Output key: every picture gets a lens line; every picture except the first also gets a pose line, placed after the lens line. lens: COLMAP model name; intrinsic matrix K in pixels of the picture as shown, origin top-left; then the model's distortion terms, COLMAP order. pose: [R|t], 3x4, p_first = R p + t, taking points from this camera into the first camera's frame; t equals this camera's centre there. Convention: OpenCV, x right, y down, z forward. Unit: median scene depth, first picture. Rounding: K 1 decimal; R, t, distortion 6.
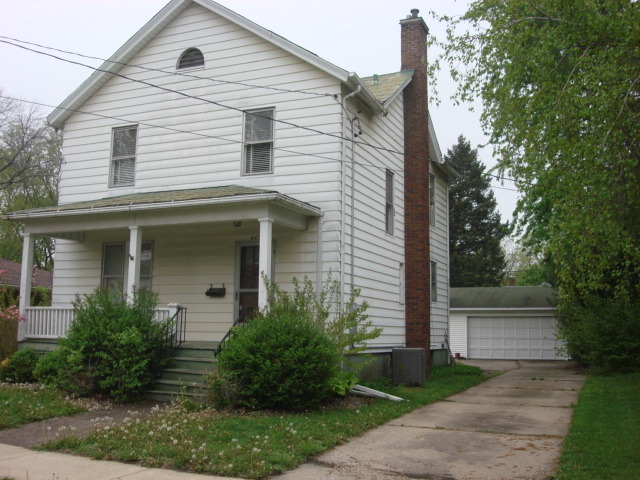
lens RADIAL K [[711.8, 0, 320.0], [0, 711.8, 240.0], [0, 0, 1]] dist [-0.082901, -0.150576]
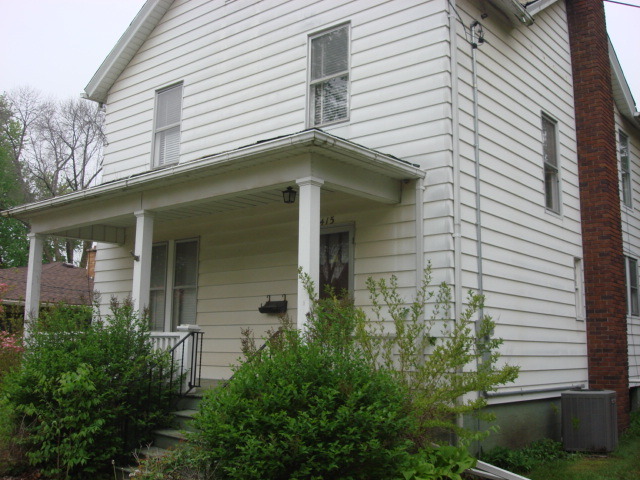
lens RADIAL K [[711.8, 0, 320.0], [0, 711.8, 240.0], [0, 0, 1]] dist [-0.082901, -0.150576]
pose [[0.958782, -0.045846, -0.280419, 0.074438], [0.037407, 0.998674, -0.035379, 0.032086], [0.281669, 0.023431, 0.959225, 0.336690]]
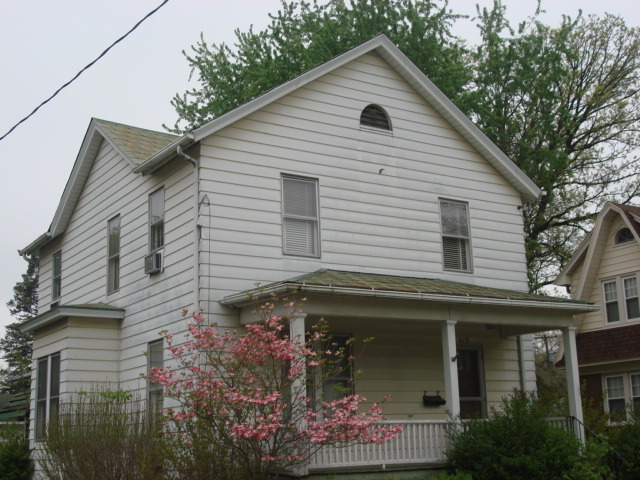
lens RADIAL K [[904.7, 0, 320.0], [0, 904.7, 240.0], [0, 0, 1]] dist [-0.034740, -0.040094]
pose [[0.553020, 0.154053, 0.818802, -1.035665], [-0.066173, 0.987774, -0.141152, 0.039907], [-0.830536, 0.023877, 0.556453, 0.446701]]
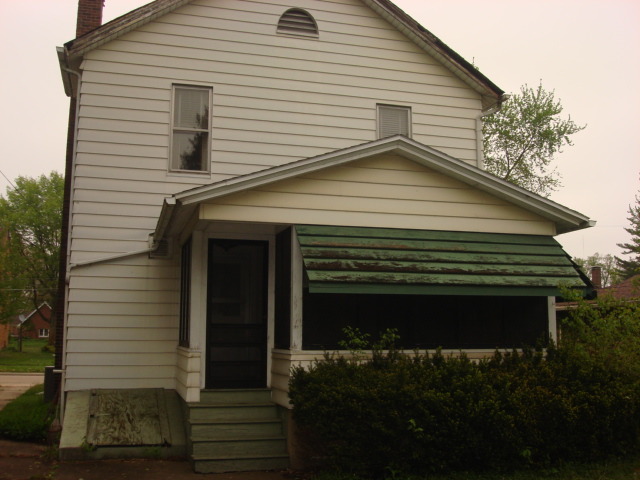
lens RADIAL K [[711.8, 0, 320.0], [0, 711.8, 240.0], [0, 0, 1]] dist [-0.082901, -0.150576]
pose [[0.794794, 0.085016, 0.600895, -0.598521], [-0.085324, 0.995958, -0.028054, 0.008416], [-0.600851, -0.028973, 0.798835, 0.328451]]
